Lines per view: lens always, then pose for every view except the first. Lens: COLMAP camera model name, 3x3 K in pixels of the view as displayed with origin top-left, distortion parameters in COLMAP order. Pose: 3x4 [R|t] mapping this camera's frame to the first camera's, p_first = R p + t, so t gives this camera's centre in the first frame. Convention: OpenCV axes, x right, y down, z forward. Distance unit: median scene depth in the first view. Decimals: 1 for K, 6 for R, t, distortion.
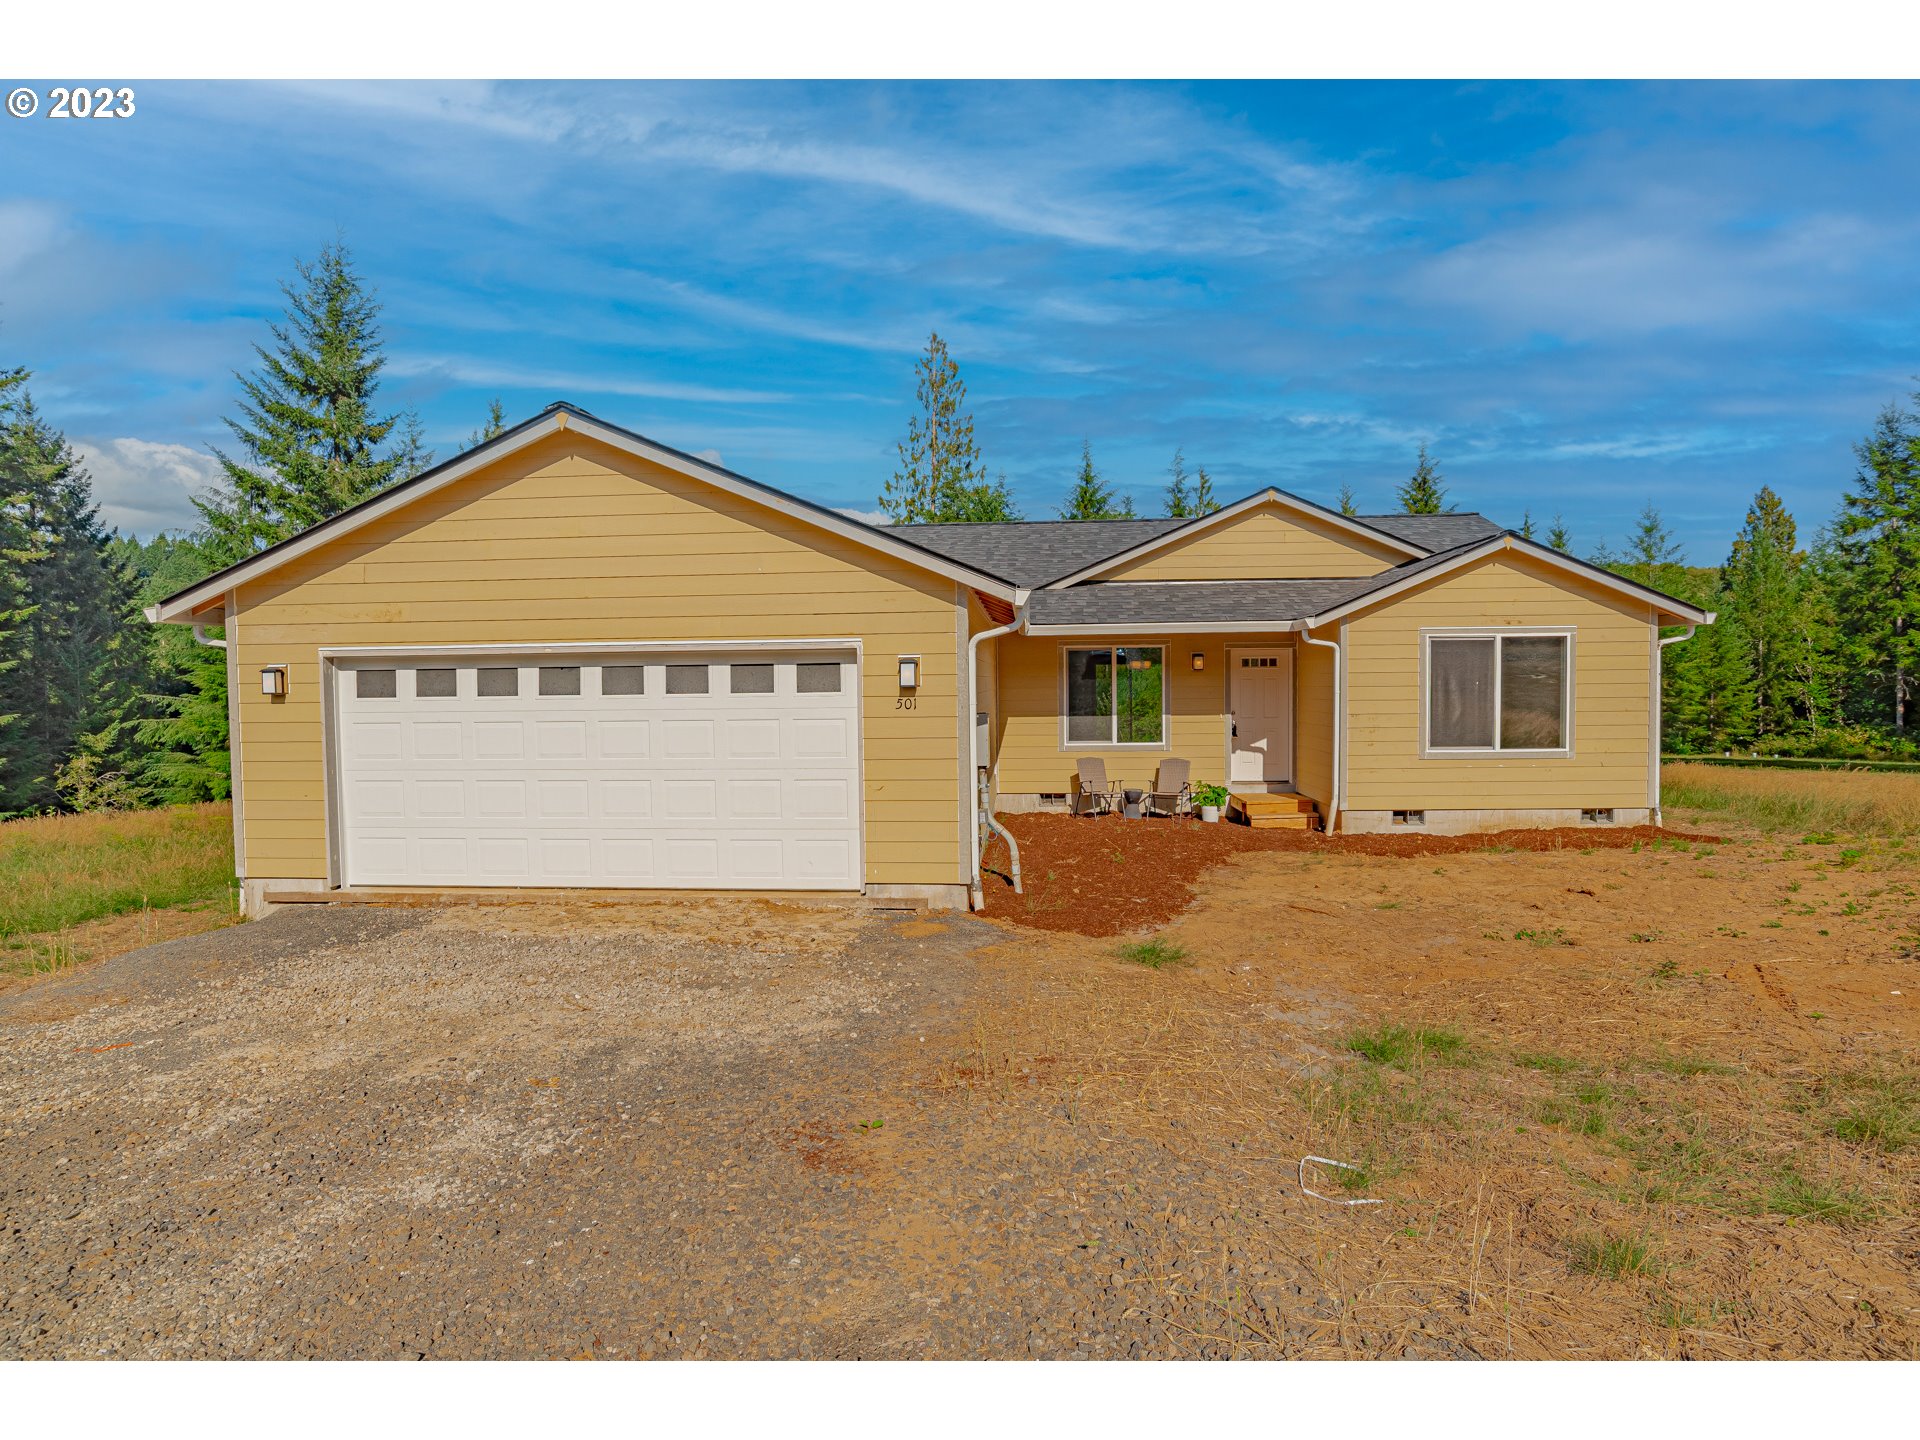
lens RADIAL K [[970.3, 0, 960.0], [0, 970.3, 713.2], [0, 0, 1]] dist [-0.043039, 0.000397]
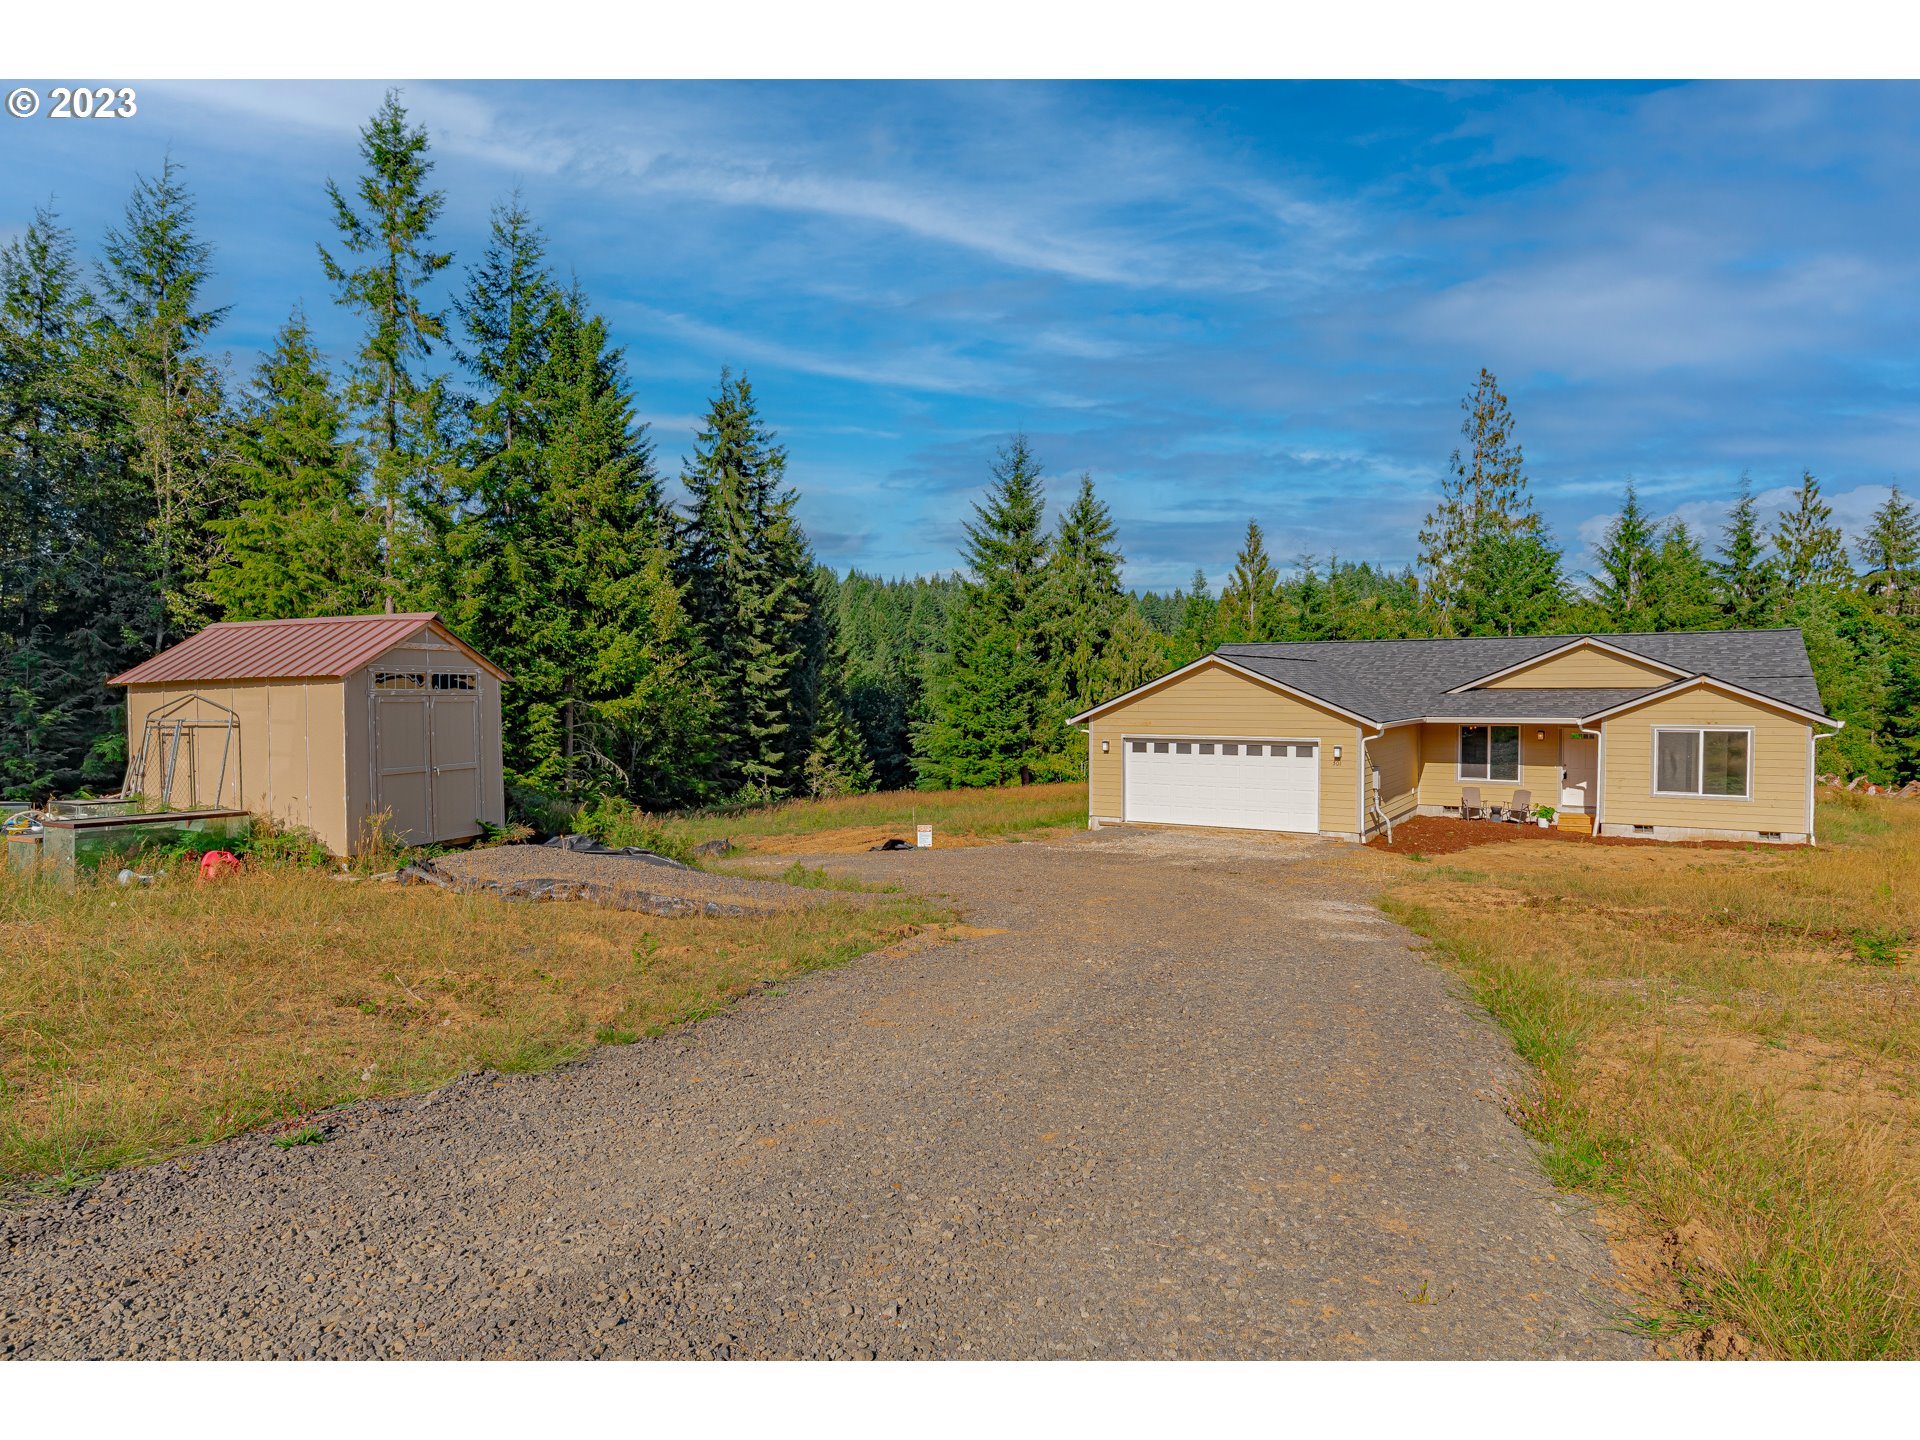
lens RADIAL K [[1033.0, 0, 978.0], [0, 1033.0, 734.3], [0, 0, 1]] dist [-0.060101, 0.023917]
pose [[0.869938, 0.026225, -0.492463, 0.306928], [-0.019654, 0.999635, 0.018513, -0.079640], [0.492769, -0.006427, 0.870137, -1.254048]]
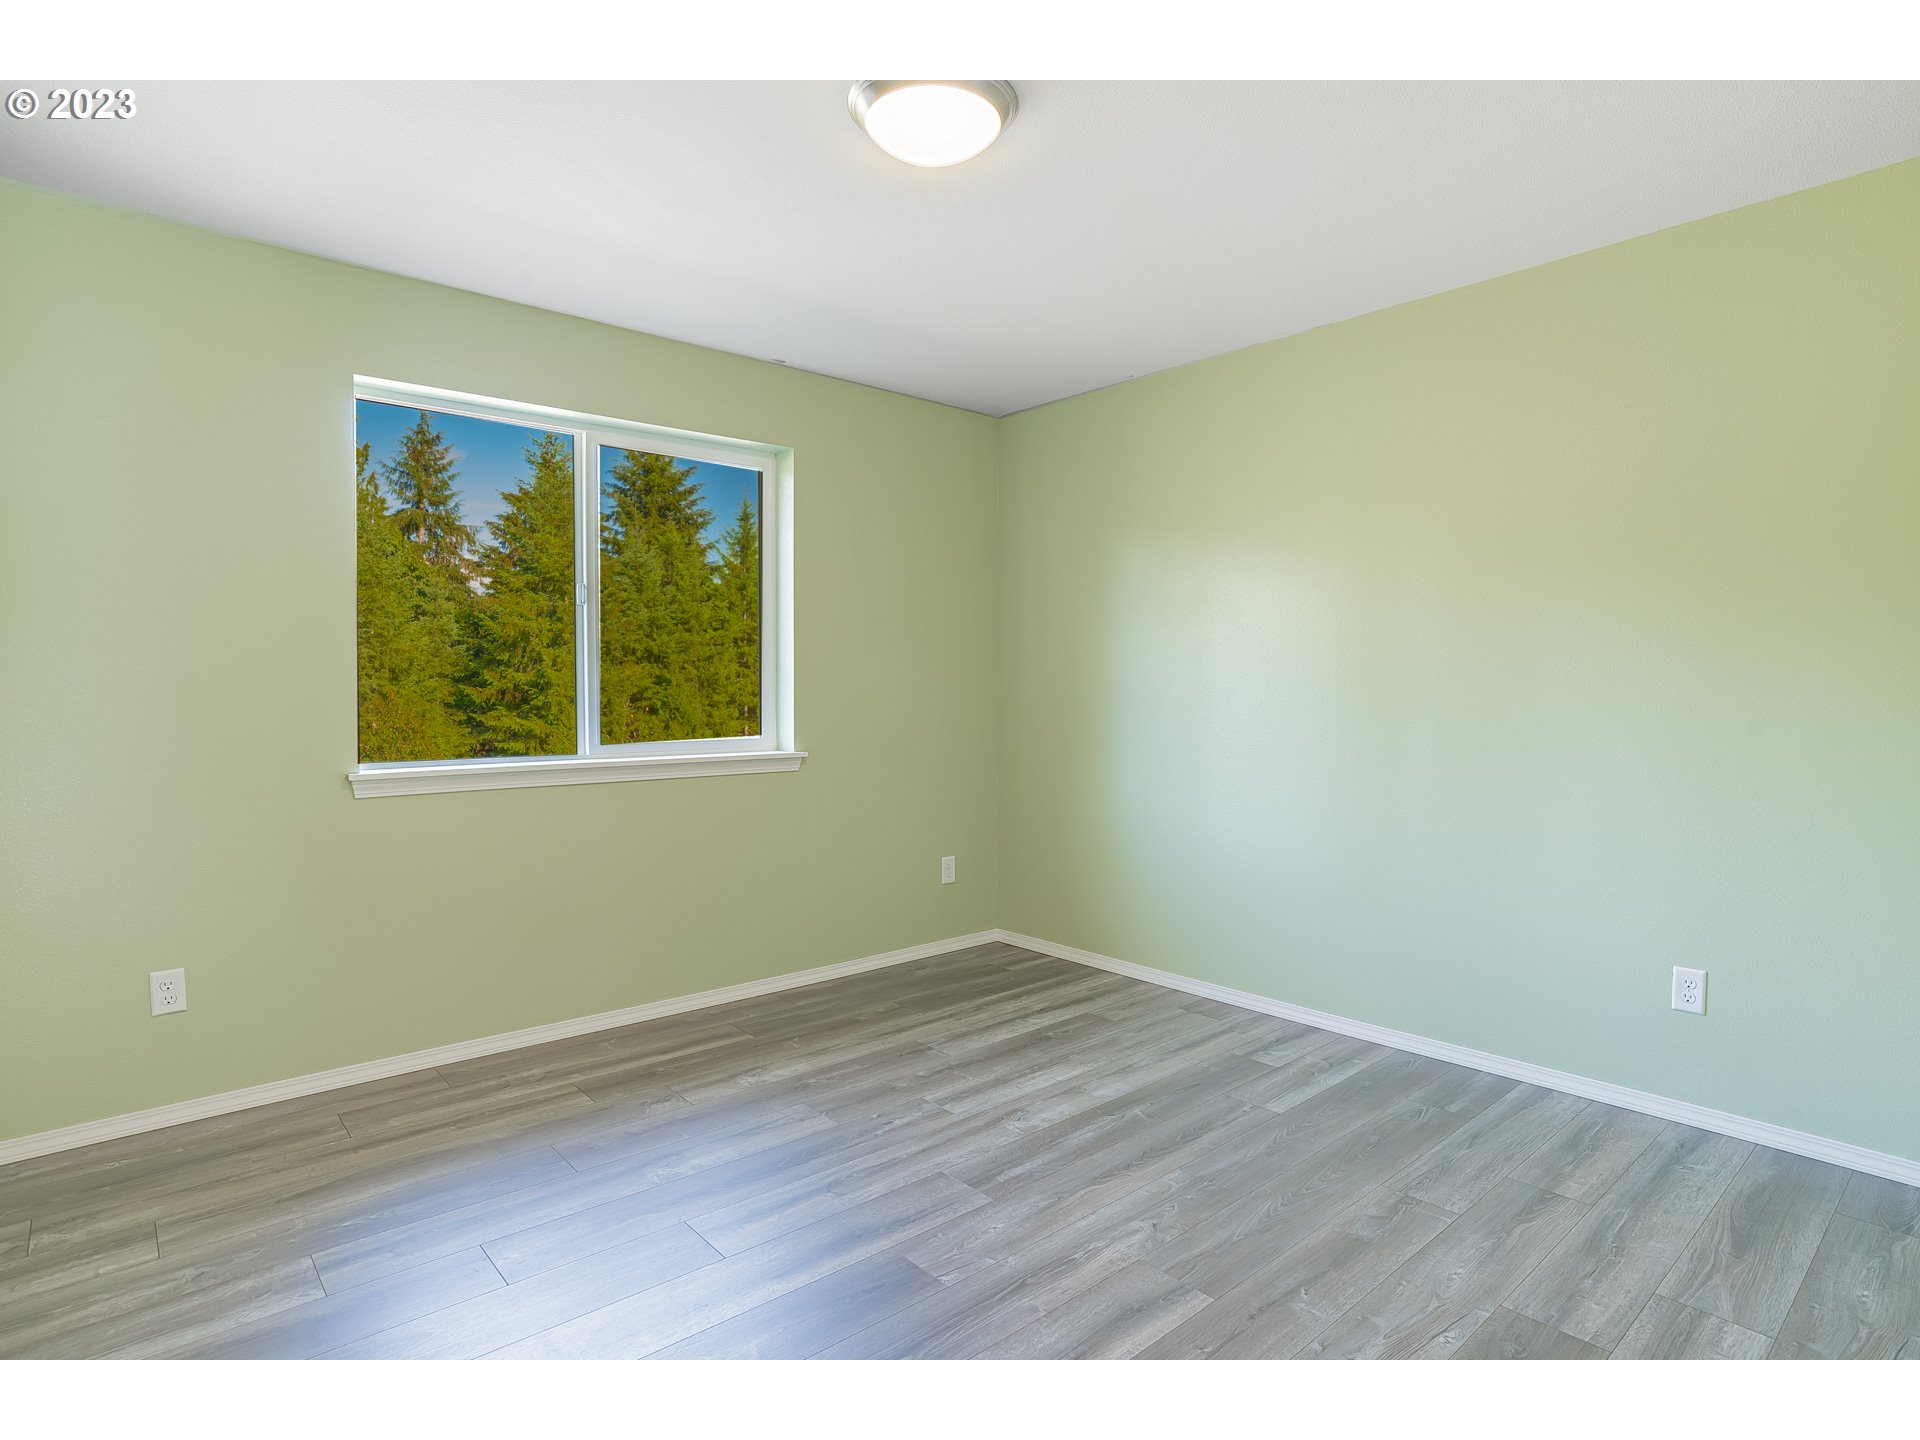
lens RADIAL K [[1056.5, 0, 944.9], [0, 1056.5, 733.8], [0, 0, 1]] dist [-0.040856, 0.008445]
pose [[0.719600, -0.005906, 0.694363, 0.411757], [0.004839, 0.999982, 0.003490, 0.009005], [-0.694372, 0.000849, 0.719616, 1.385818]]
